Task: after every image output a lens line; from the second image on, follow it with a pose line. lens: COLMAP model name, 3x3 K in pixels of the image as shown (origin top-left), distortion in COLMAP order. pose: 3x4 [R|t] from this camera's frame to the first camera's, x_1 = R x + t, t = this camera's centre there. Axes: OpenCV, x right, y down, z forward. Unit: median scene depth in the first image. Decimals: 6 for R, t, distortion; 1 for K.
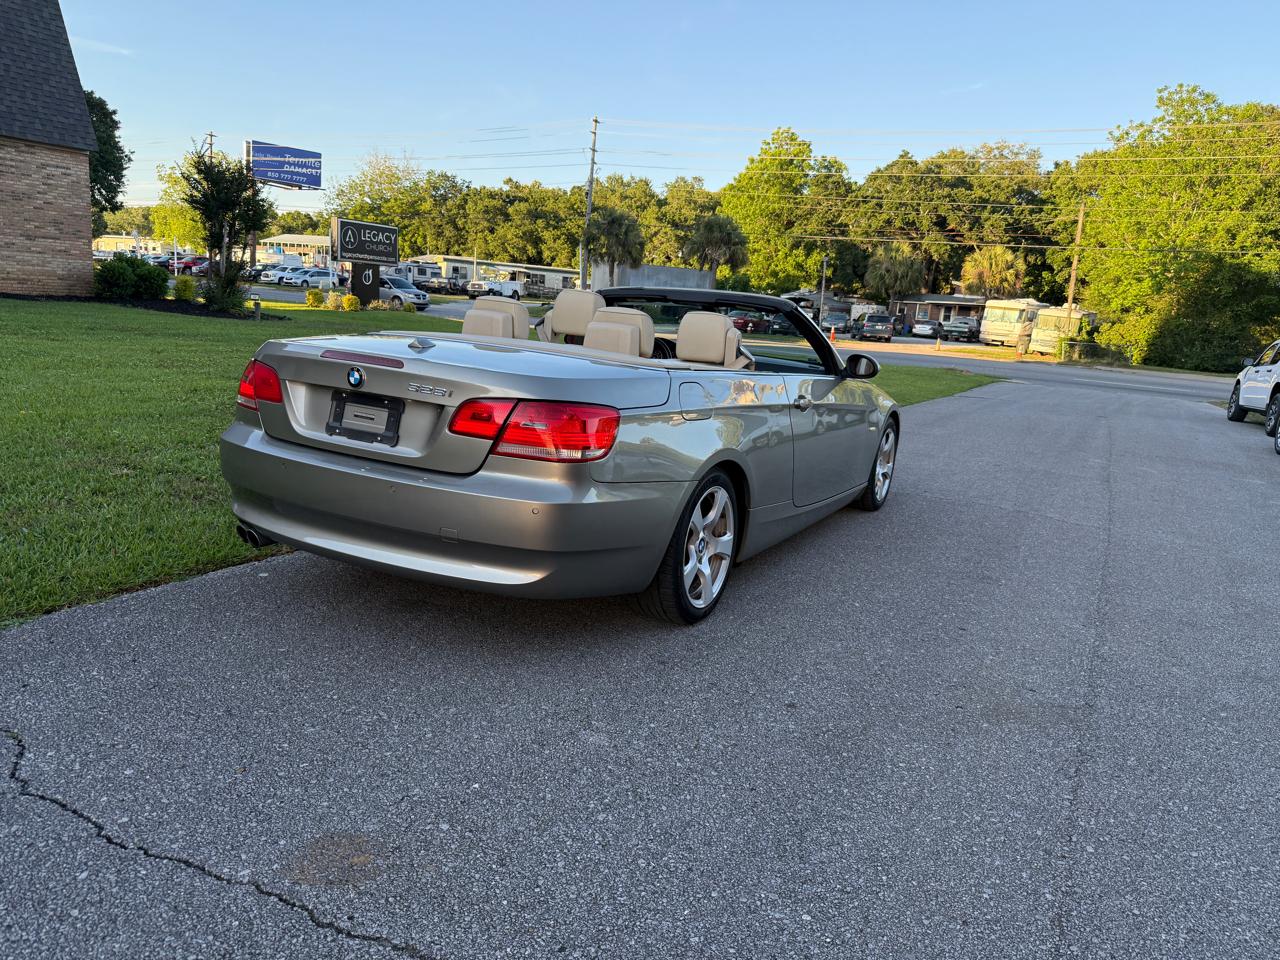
lens RADIAL K [[925.1, 0, 638.9], [0, 925.1, 484.6], [0, 0, 1]] dist [-0.000682, -0.006600]
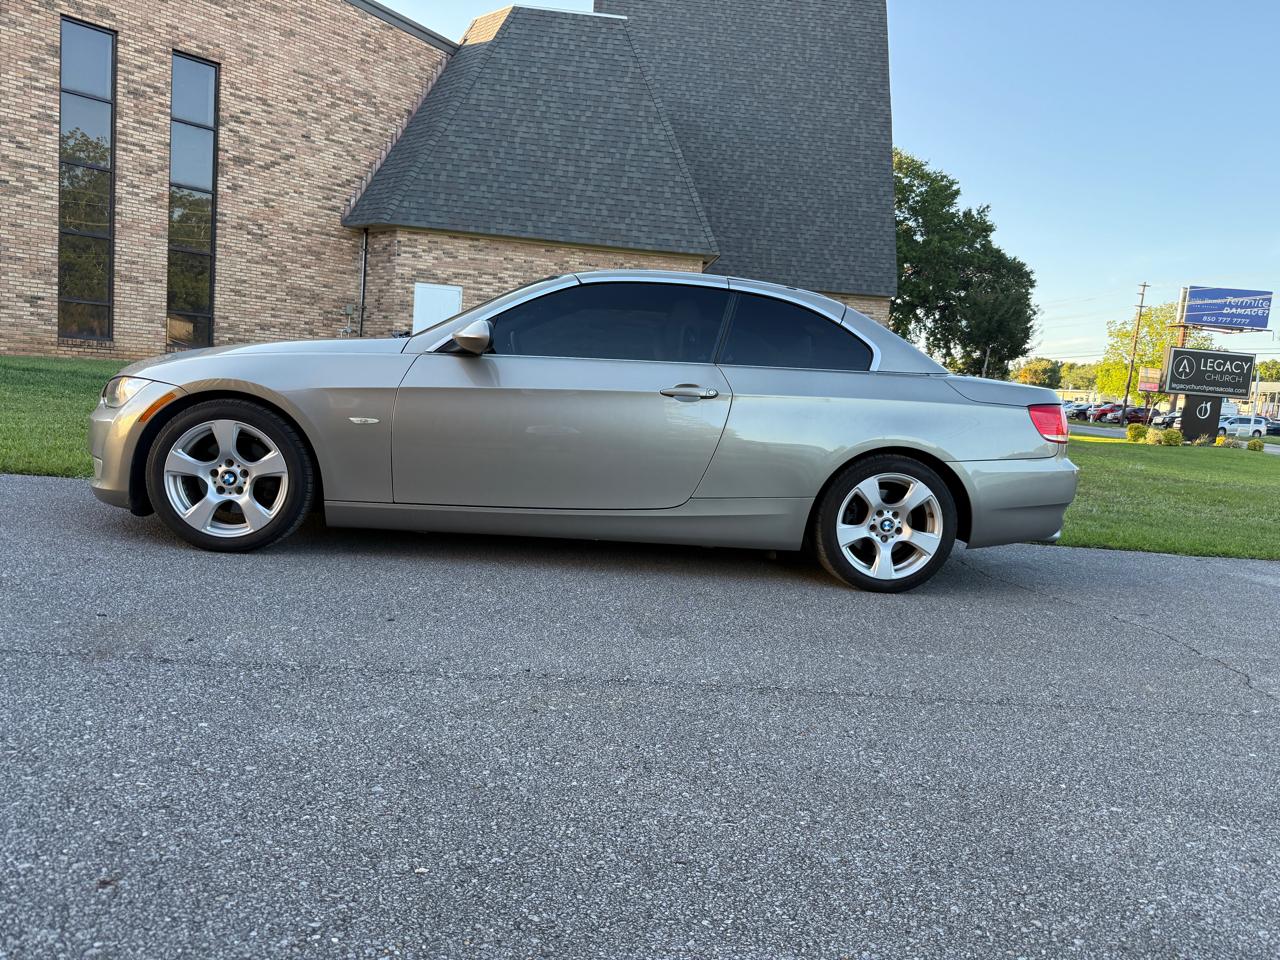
lens RADIAL K [[919.5, 0, 641.6], [0, 919.5, 505.3], [0, 0, 1]] dist [-0.003755, 0.000603]
pose [[0.576724, 0.076301, -0.813368, 0.102022], [-0.189901, 0.980877, -0.042636, 0.005190], [0.794561, 0.179049, 0.580185, 0.058284]]
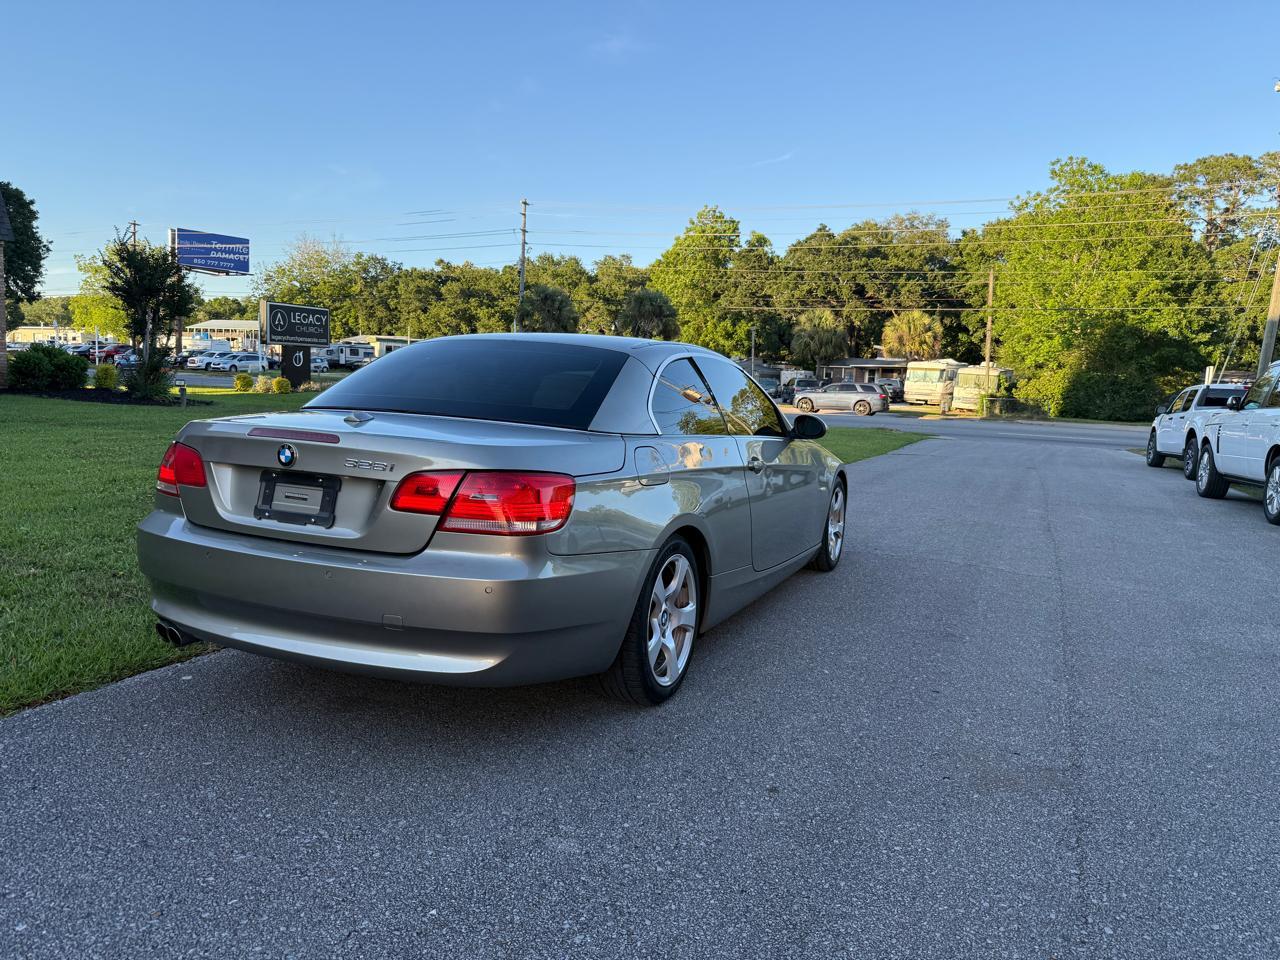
lens RADIAL K [[918.9, 0, 648.8], [0, 918.9, 473.3], [0, 0, 1]] dist [0.018763, -0.033307]
pose [[0.996100, -0.042856, 0.077130, -0.001121], [0.049433, 0.995112, -0.085484, -0.000279], [-0.073089, 0.088964, 0.993350, 0.003939]]
